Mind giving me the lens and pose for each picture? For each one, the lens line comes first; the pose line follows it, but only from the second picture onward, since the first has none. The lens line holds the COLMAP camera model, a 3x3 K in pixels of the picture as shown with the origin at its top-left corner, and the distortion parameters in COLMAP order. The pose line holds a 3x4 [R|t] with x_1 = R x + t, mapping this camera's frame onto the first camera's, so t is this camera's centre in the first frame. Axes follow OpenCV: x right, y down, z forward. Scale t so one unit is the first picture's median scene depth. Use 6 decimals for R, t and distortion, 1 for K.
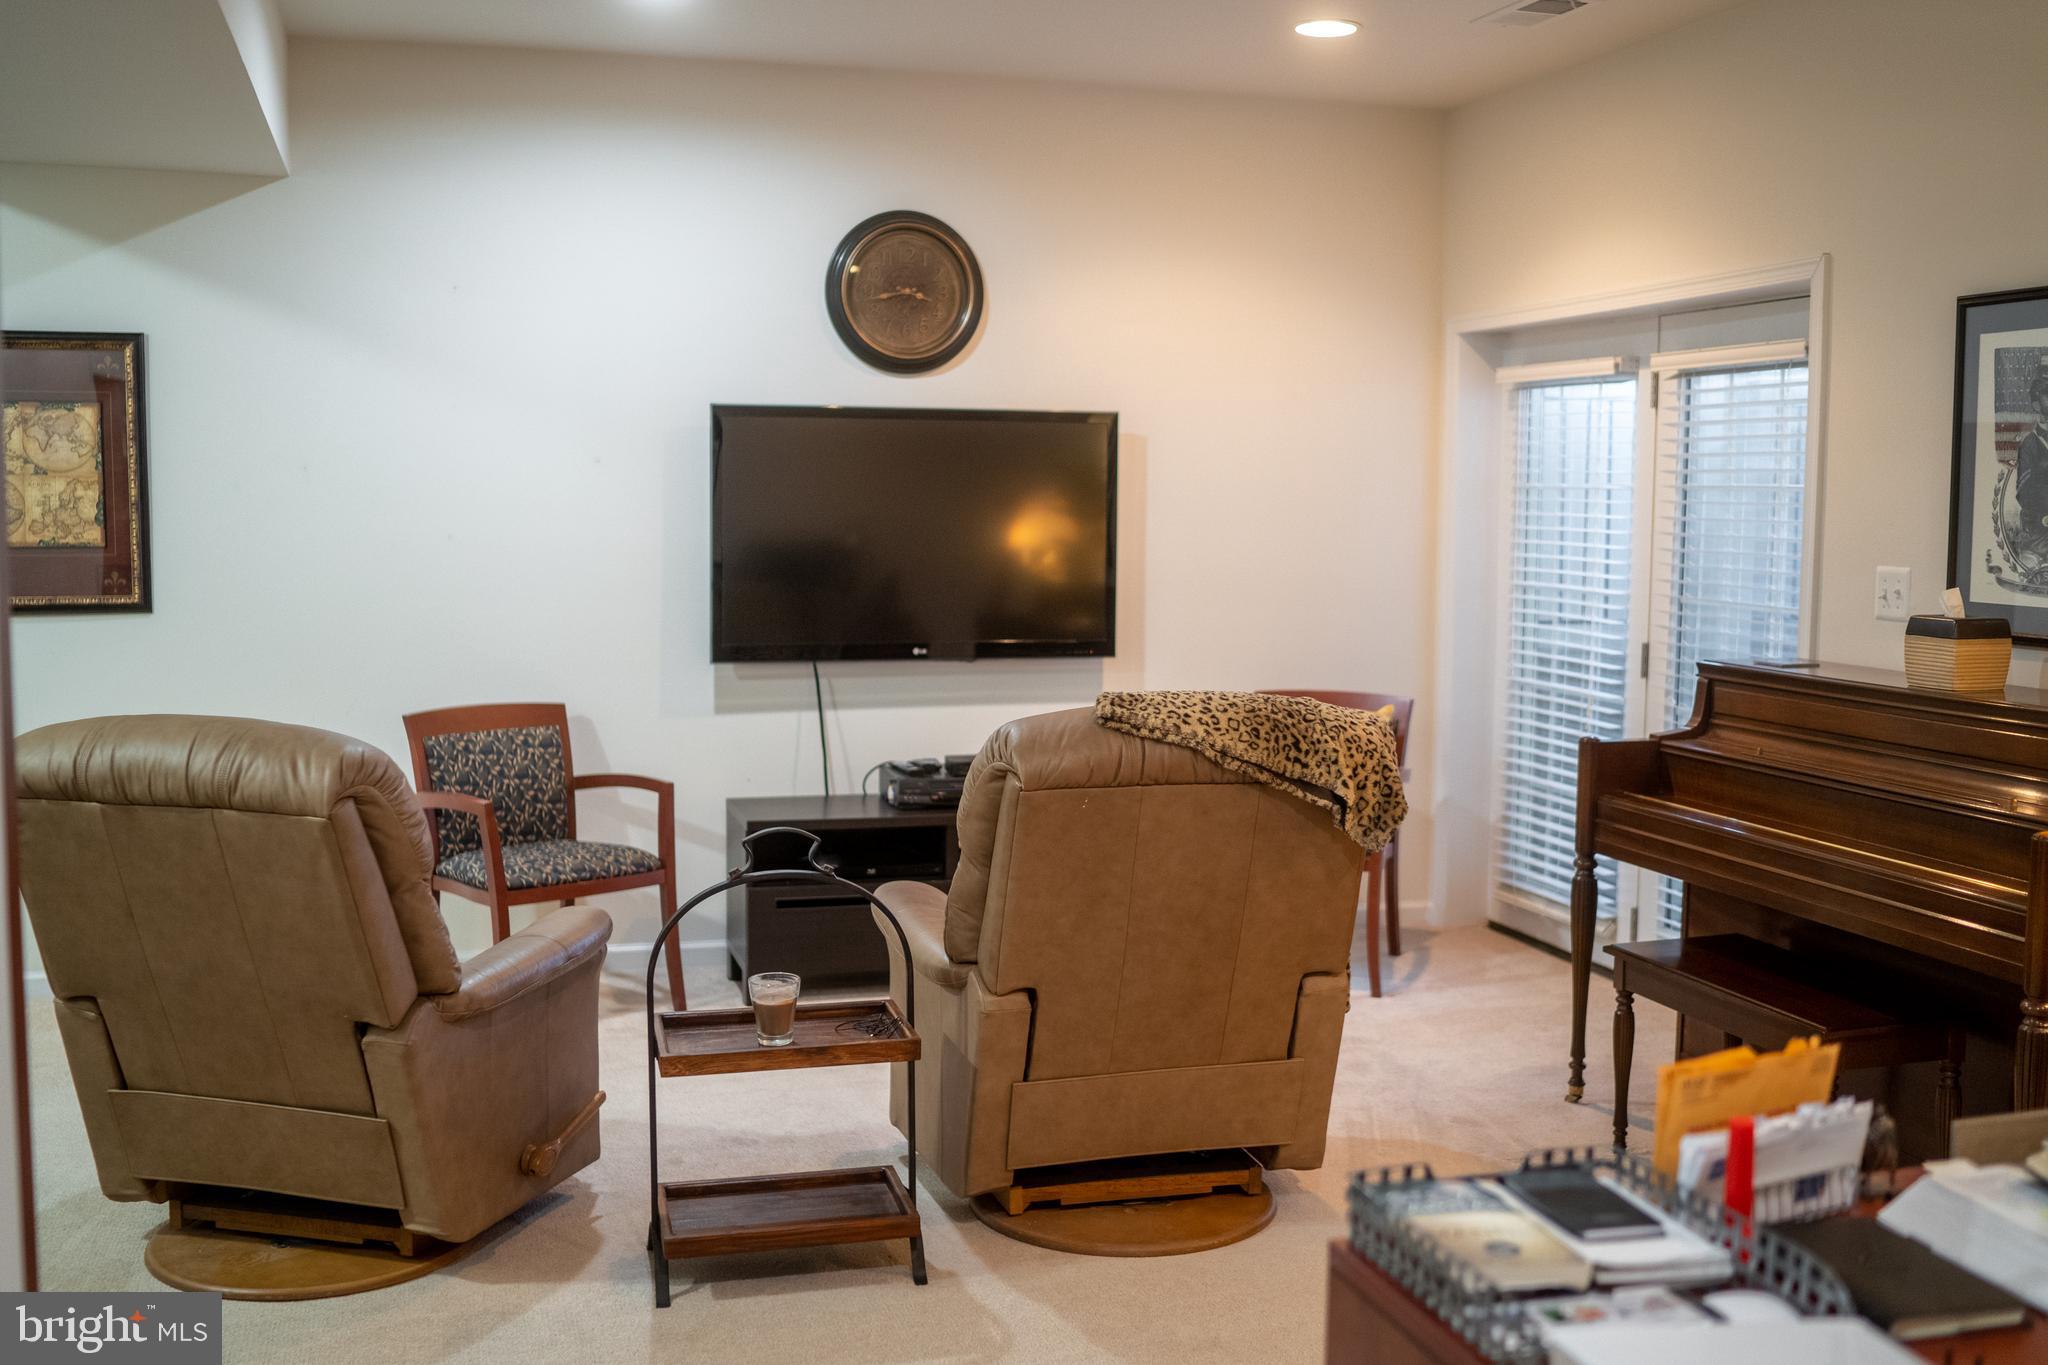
lens RADIAL K [[1984.5, 0, 1023.4], [0, 1984.5, 680.7], [0, 0, 1]] dist [-0.062470, 0.000000]
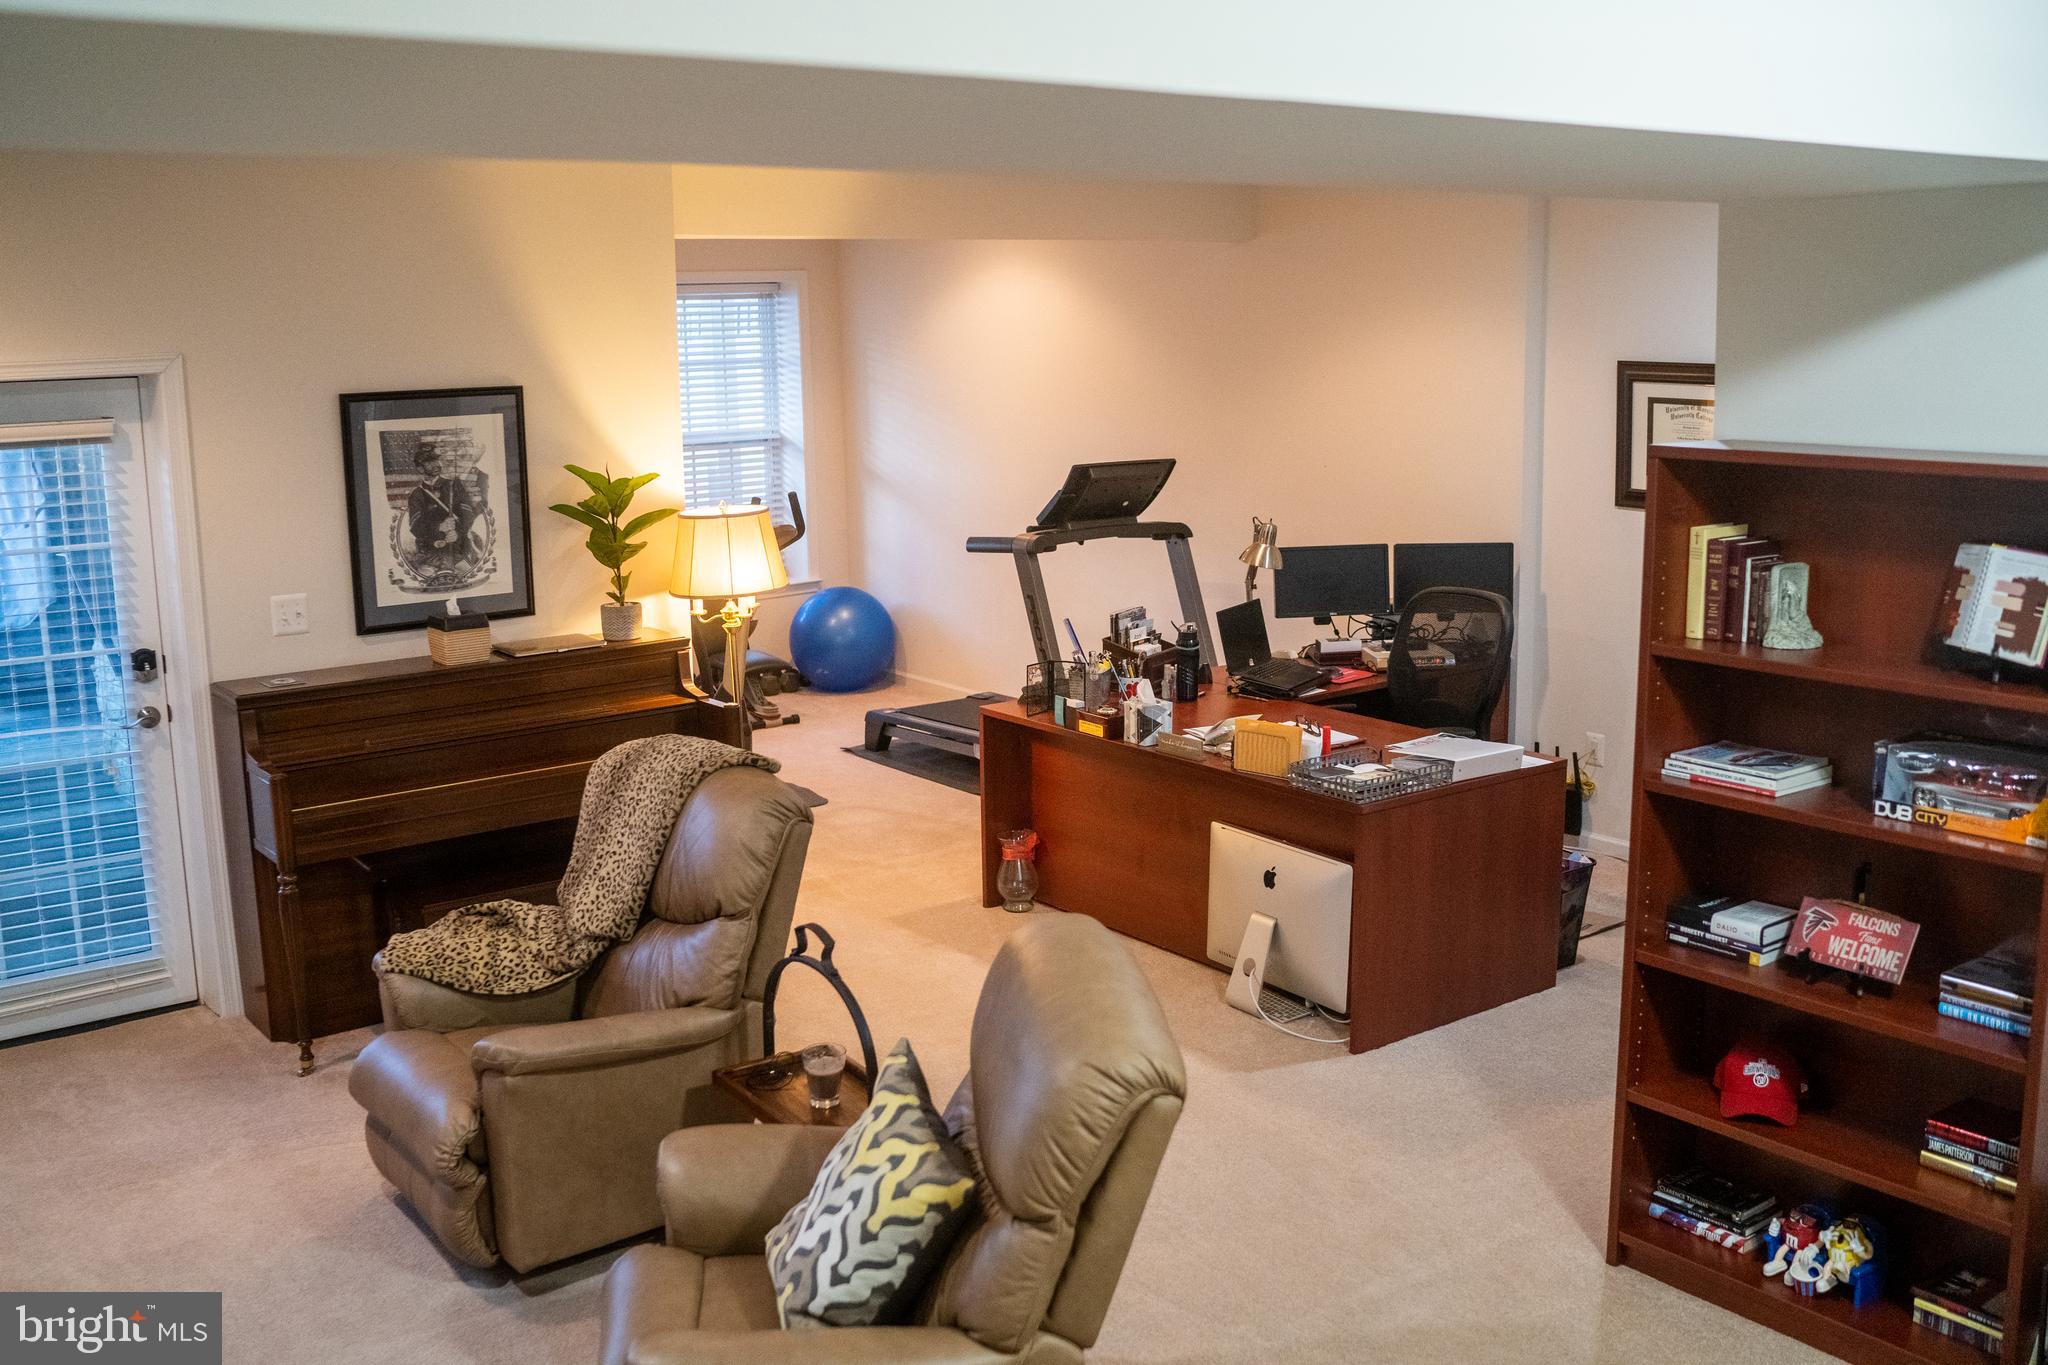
lens RADIAL K [[1984.5, 0, 1014.7], [0, 1984.5, 687.2], [0, 0, 1]] dist [-0.062470, 0.000000]
pose [[-0.362552, -0.188238, 0.912755, -1.041730], [0.095211, 0.966784, 0.237199, -0.289414], [-0.927087, 0.172902, -0.332587, 1.086954]]
